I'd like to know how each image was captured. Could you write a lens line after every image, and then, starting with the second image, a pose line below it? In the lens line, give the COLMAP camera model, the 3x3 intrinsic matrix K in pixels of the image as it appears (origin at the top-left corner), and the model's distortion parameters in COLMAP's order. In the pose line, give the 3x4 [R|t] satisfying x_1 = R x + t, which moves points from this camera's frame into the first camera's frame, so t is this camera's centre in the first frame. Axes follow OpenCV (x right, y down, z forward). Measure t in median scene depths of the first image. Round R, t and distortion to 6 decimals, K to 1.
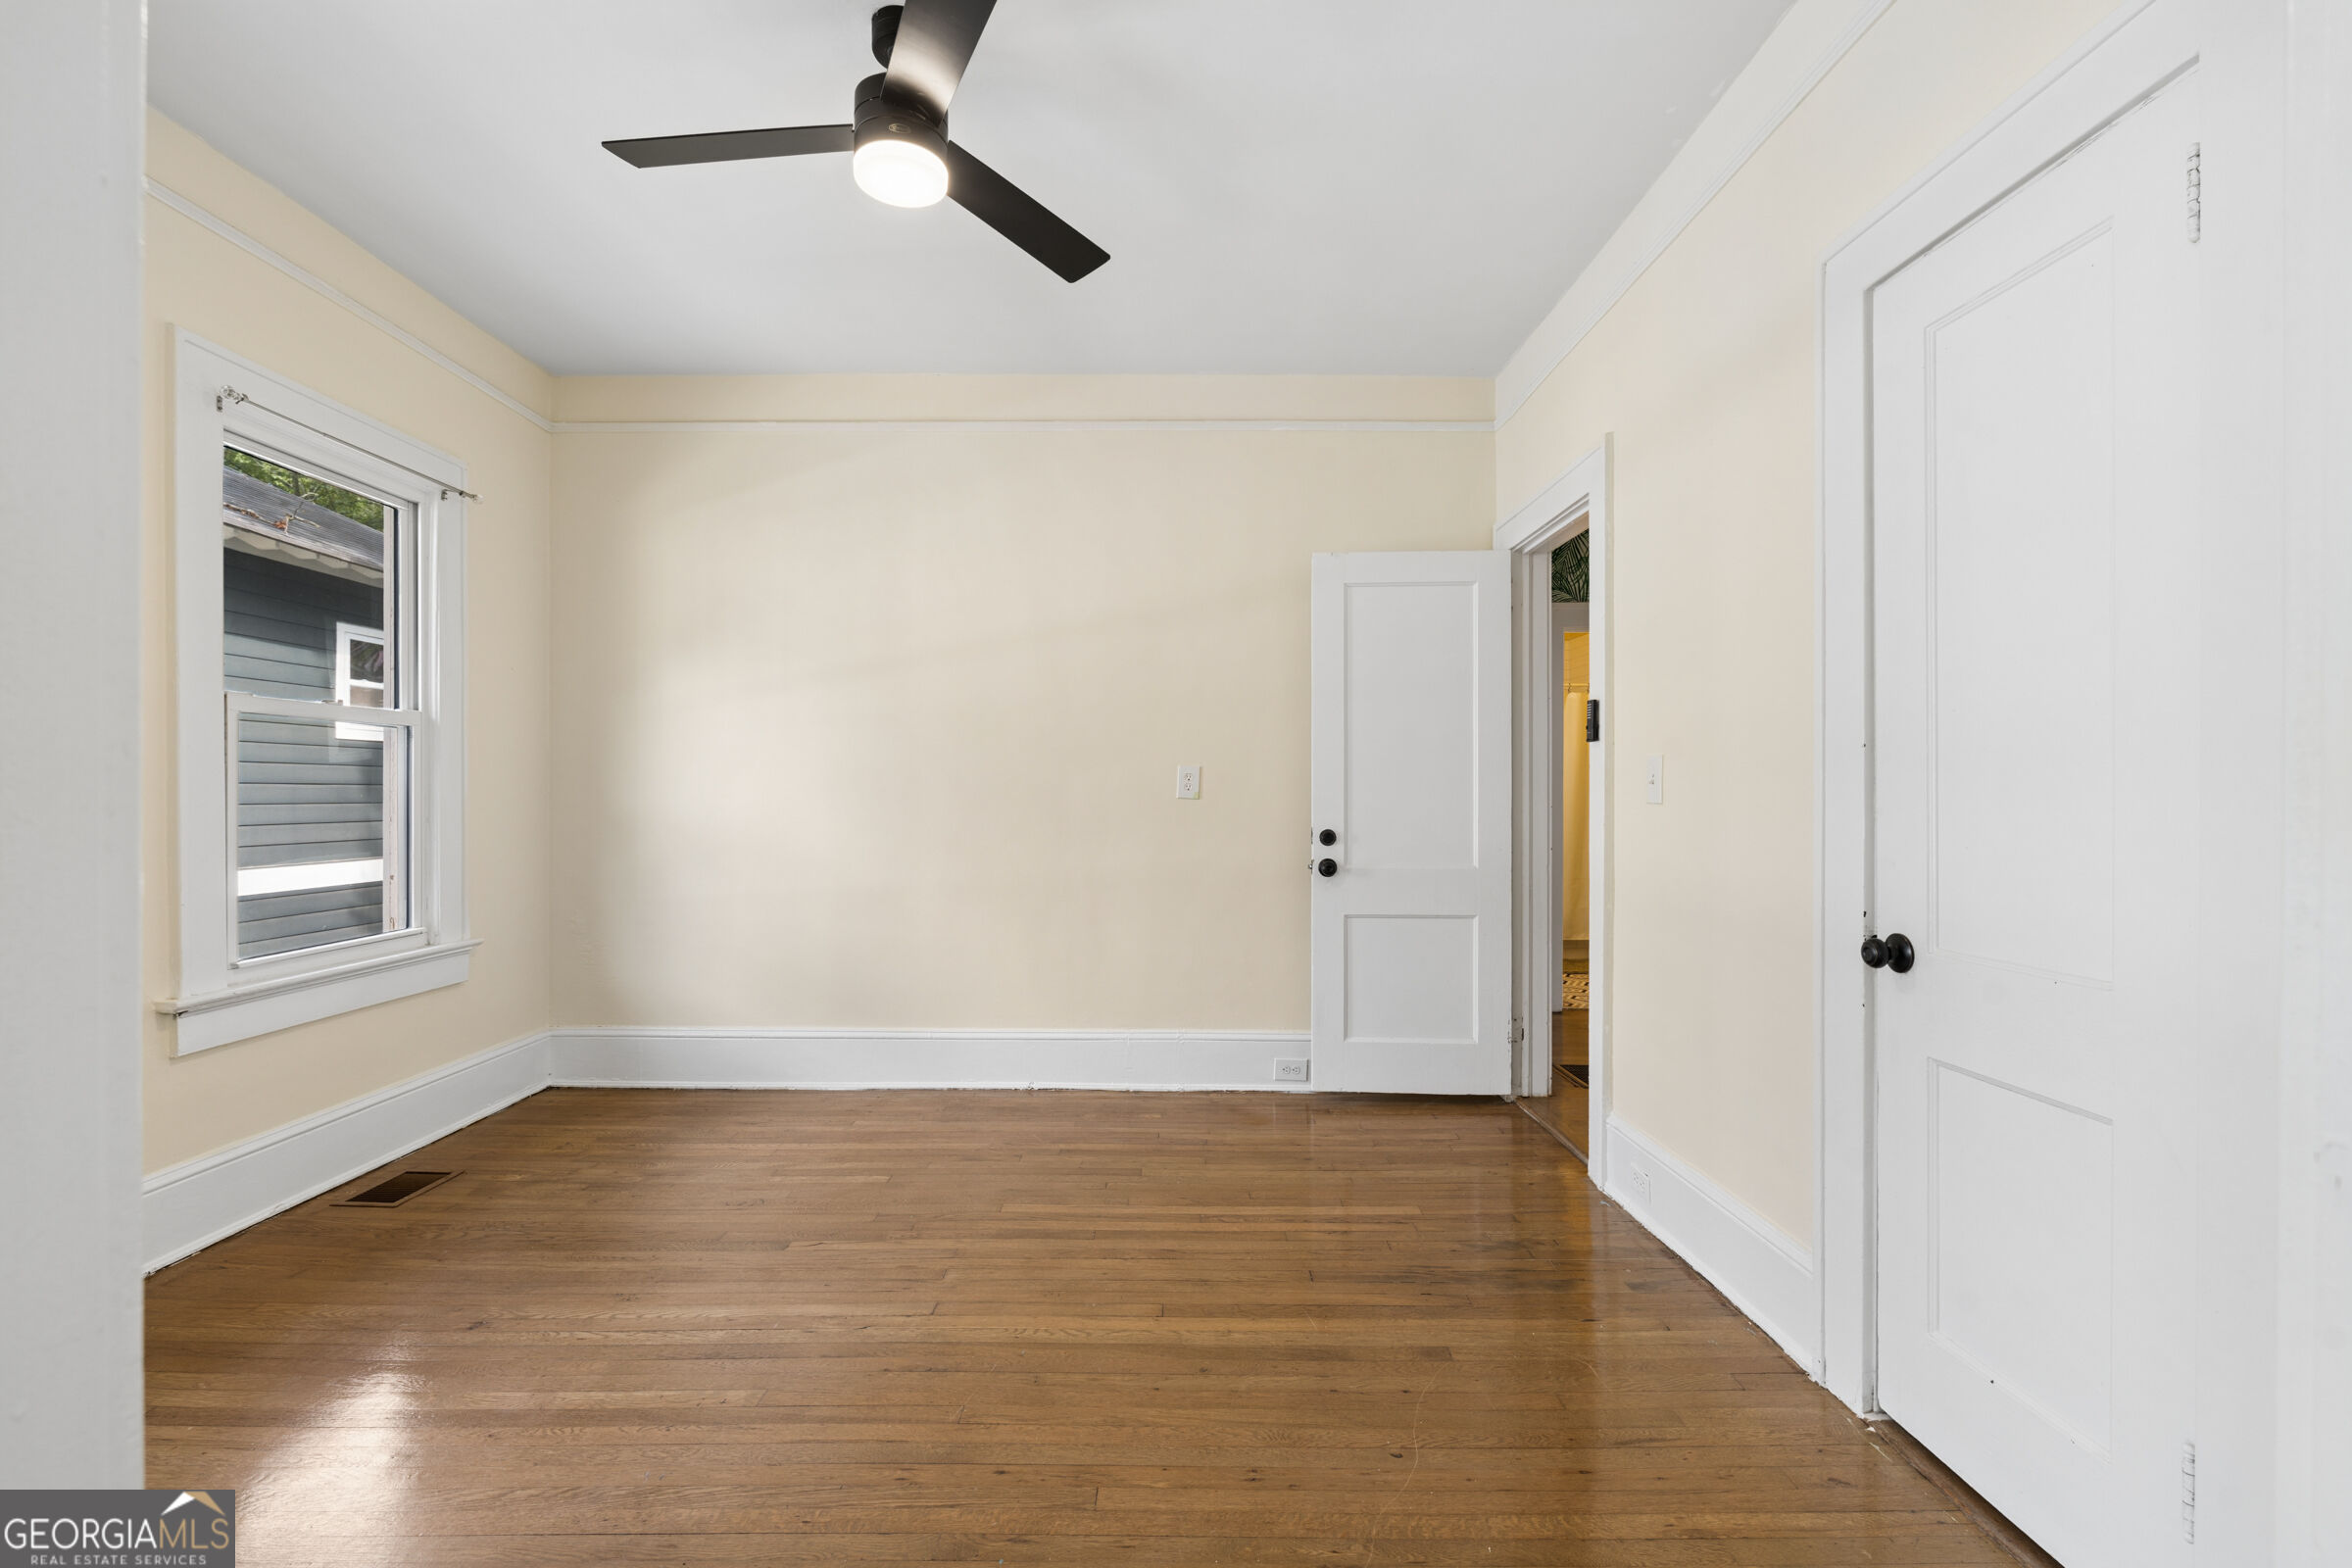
lens RADIAL K [[1023.2, 0, 1171.6], [0, 1023.2, 796.9], [0, 0, 1]] dist [-0.007333, 0.000002]
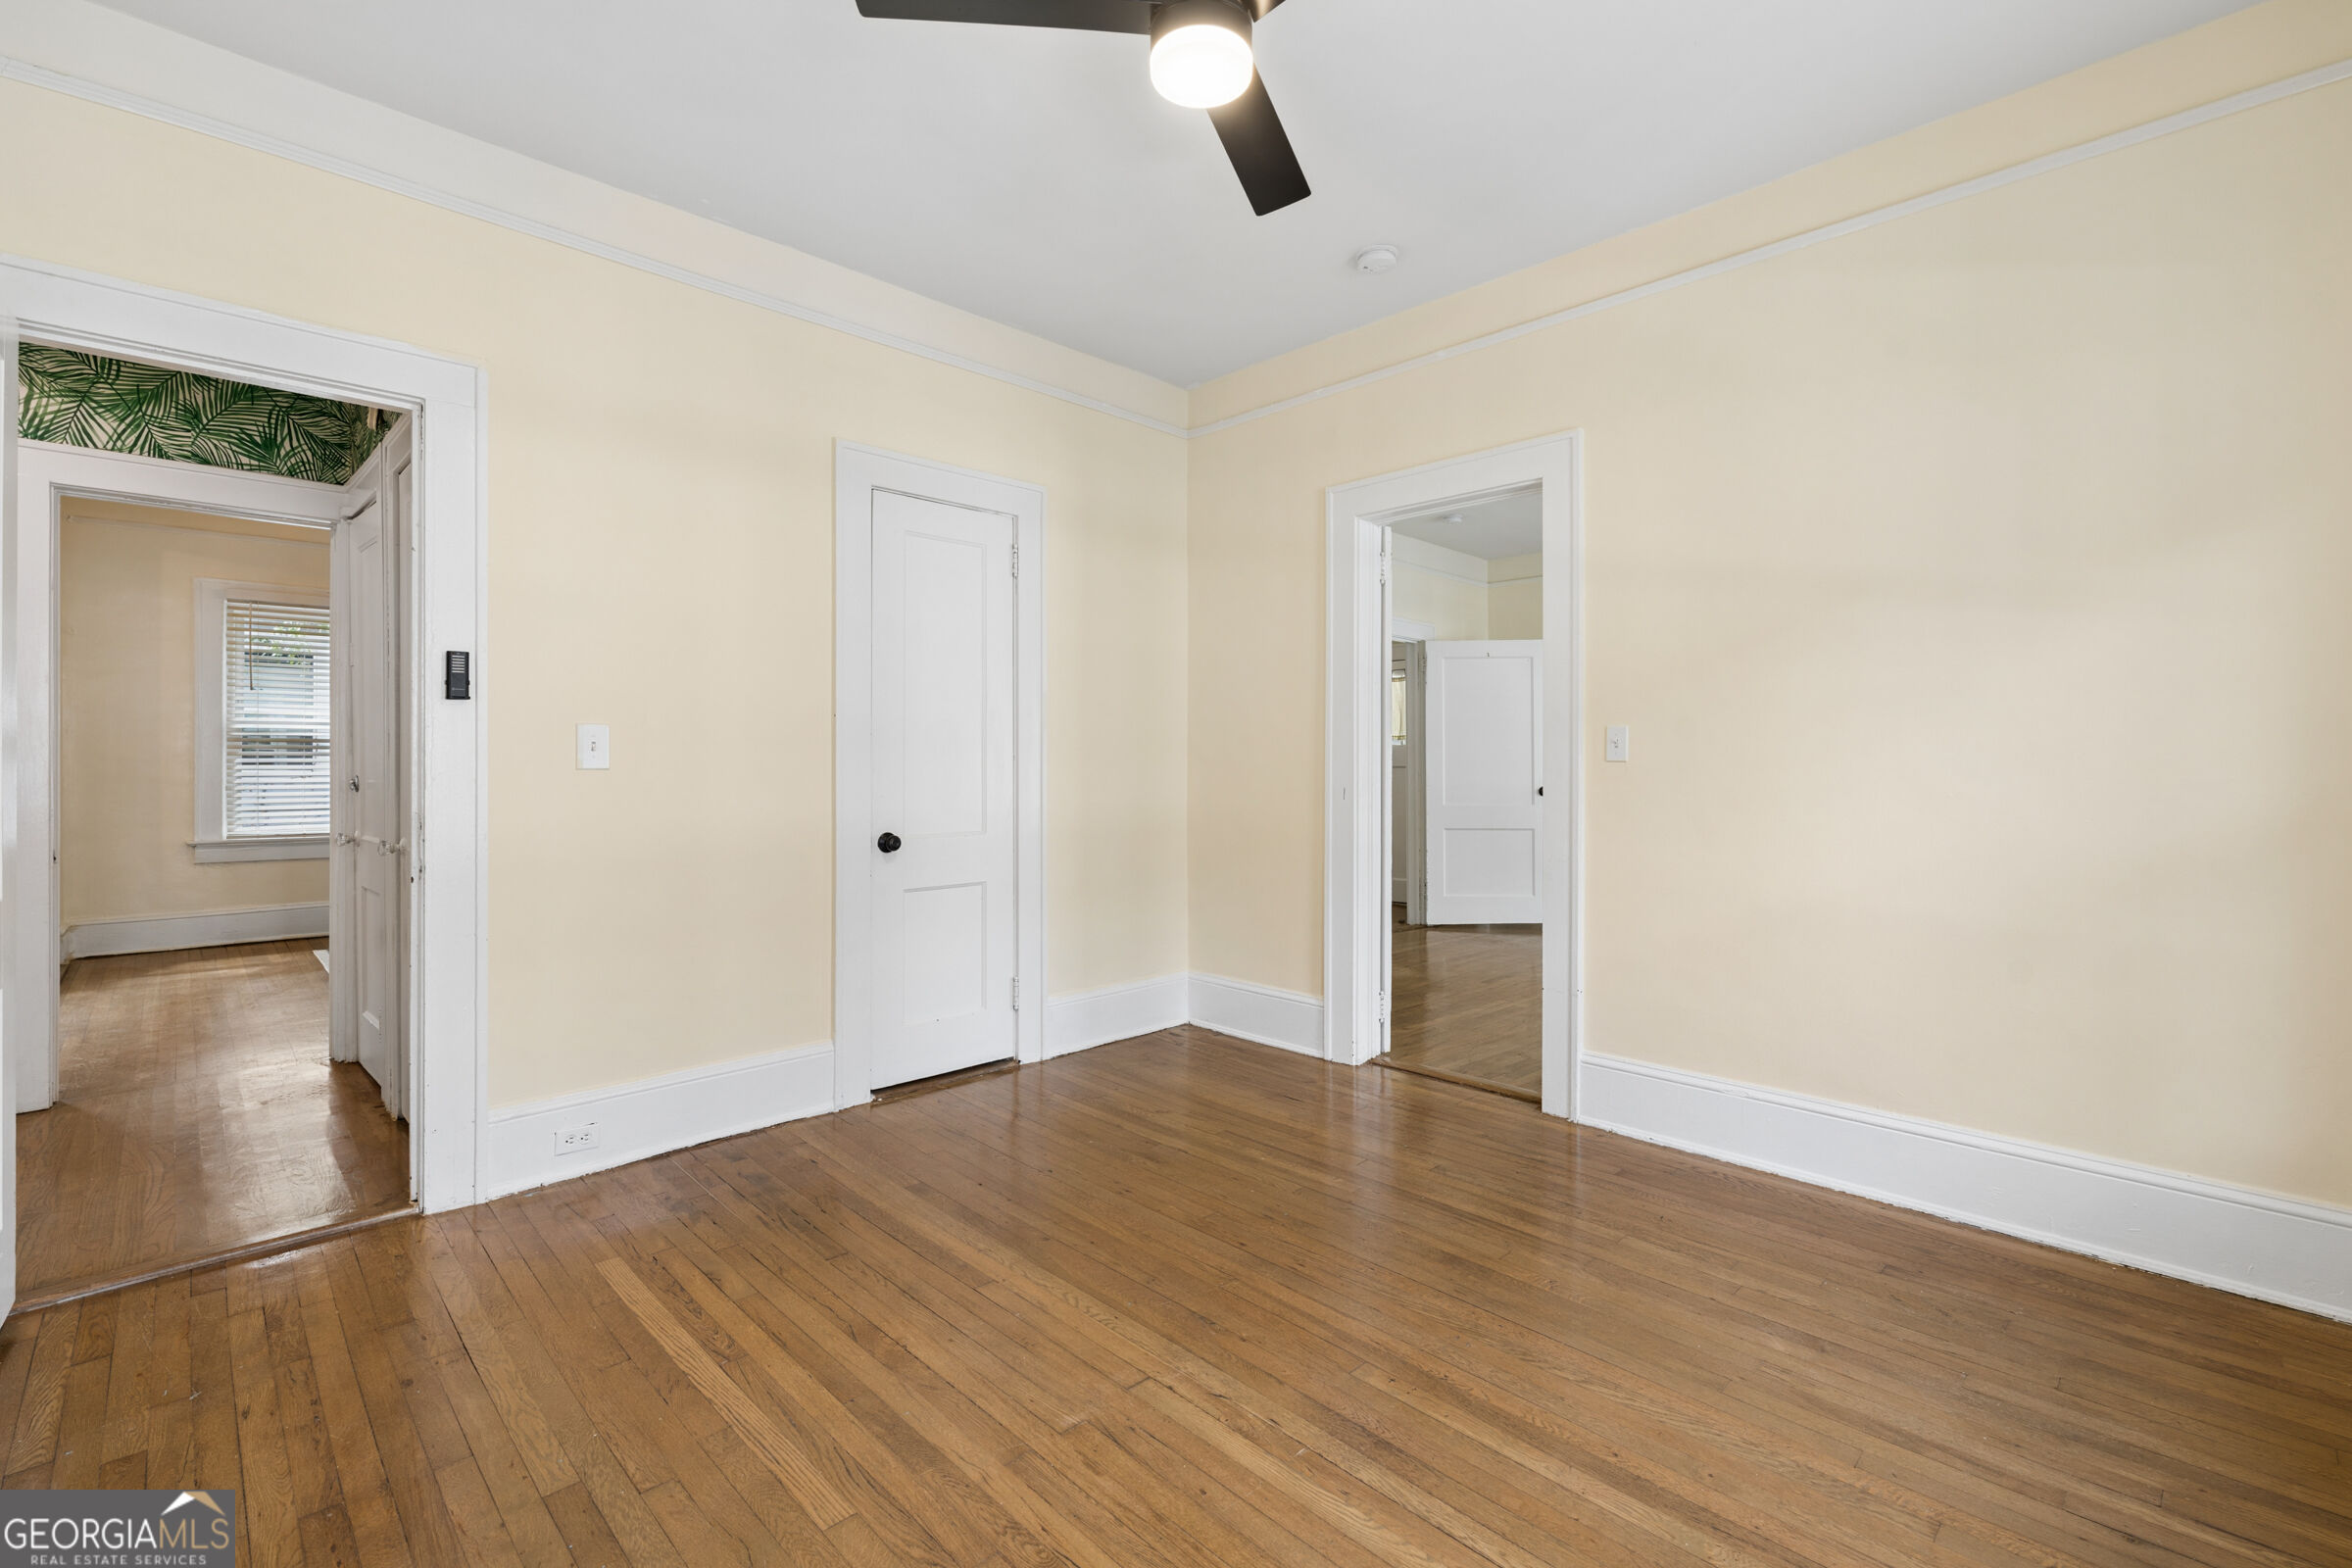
lens RADIAL K [[1038.0, 0, 1165.4], [0, 1038.0, 764.0], [0, 0, 1]] dist [-0.004702, -0.000008]
pose [[-0.689814, -0.006466, 0.723958, -0.858809], [-0.001087, 0.999968, 0.007896, -0.012320], [-0.723986, 0.004660, -0.689799, 1.568950]]
